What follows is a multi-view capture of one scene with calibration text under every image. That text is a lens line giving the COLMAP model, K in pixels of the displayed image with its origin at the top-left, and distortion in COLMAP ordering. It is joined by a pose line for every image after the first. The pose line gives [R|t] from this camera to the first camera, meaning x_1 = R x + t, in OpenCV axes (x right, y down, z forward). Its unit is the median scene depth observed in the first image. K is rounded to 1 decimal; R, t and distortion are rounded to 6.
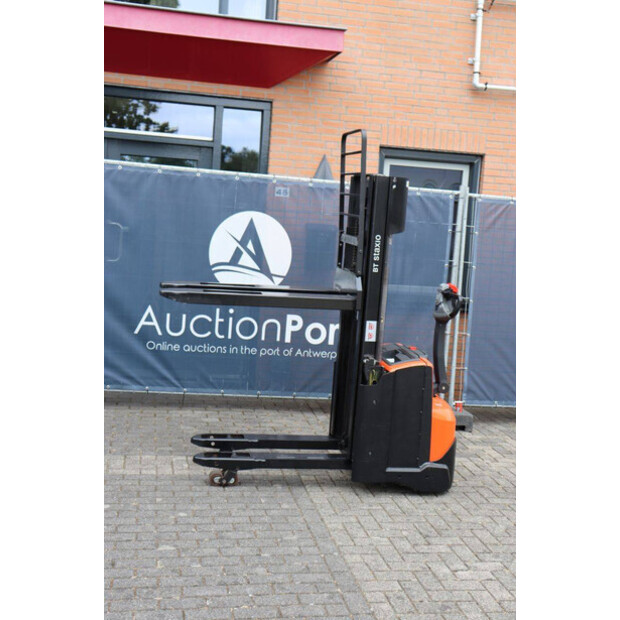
lens RADIAL K [[824.0, 0, 309.6], [0, 824.0, 307.5], [0, 0, 1]] dist [0.046570, 0.000000]
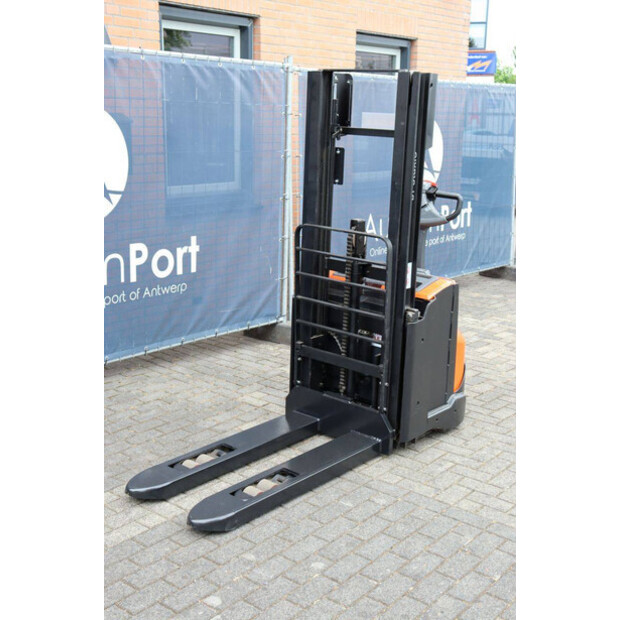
lens RADIAL K [[824.0, 0, 307.2], [0, 824.0, 314.9], [0, 0, 1]] dist [0.046570, 0.000000]
pose [[0.770267, -0.202381, 0.604757, -0.366019], [0.101800, 0.975169, 0.196678, -0.058997], [-0.629544, -0.089930, 0.771743, 0.344436]]
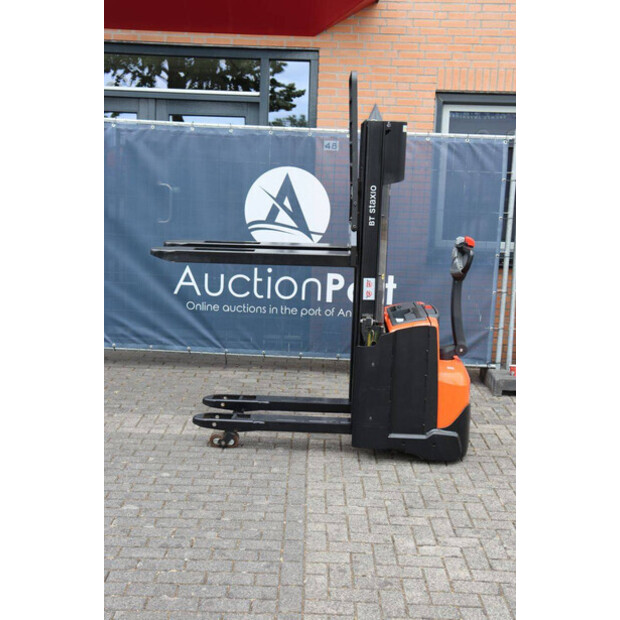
lens RADIAL K [[824.0, 0, 309.0], [0, 824.0, 312.7], [0, 0, 1]] dist [0.046570, 0.000000]
pose [[0.979436, -0.002381, -0.201740, 0.149141], [0.012983, 0.998602, 0.051246, 0.005017], [0.201336, -0.052812, 0.978097, 0.050525]]
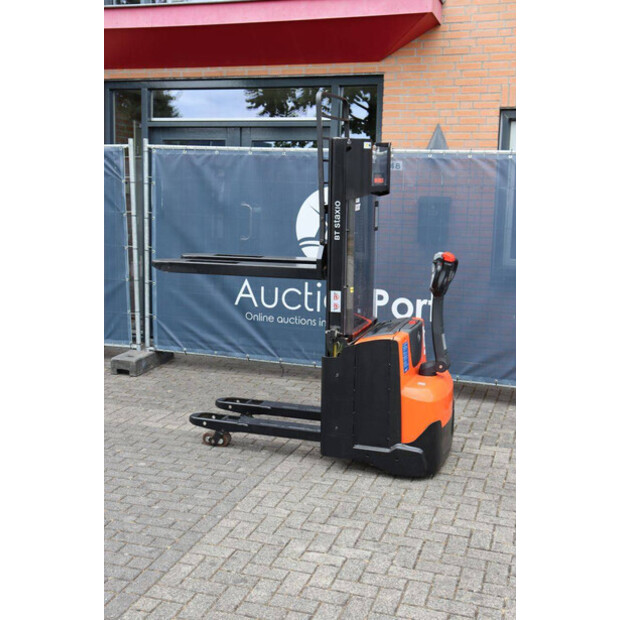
lens RADIAL K [[795.7, 0, 308.3], [0, 795.7, 309.5], [0, 0, 1]] dist [0.031566, 0.000000]
pose [[0.873627, 0.020864, -0.486149, 0.378649], [-0.011735, 0.999693, 0.021814, 0.013581], [0.486455, -0.013352, 0.873604, 0.128413]]
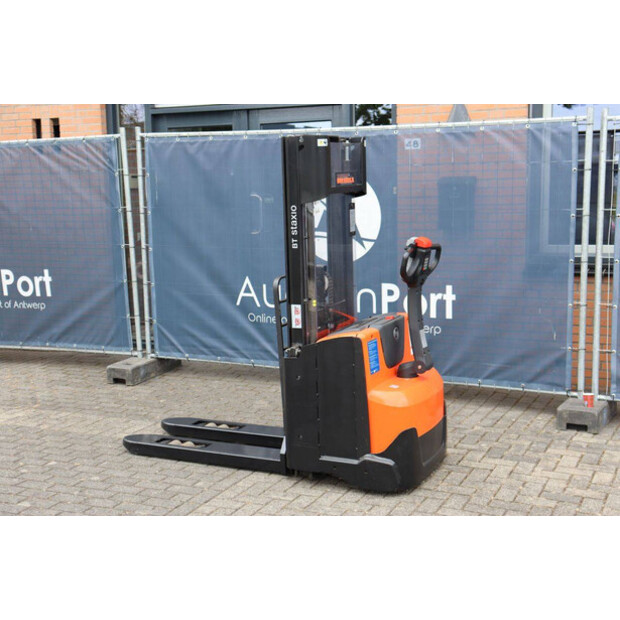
lens RADIAL K [[890.1, 0, 312.9], [0, 890.1, 306.9], [0, 0, 1]] dist [0.089757, 0.000000]
pose [[0.804835, -0.004289, -0.593484, 0.488250], [0.012970, 0.999862, 0.010363, 0.023374], [0.593358, -0.016038, 0.804779, 0.194494]]
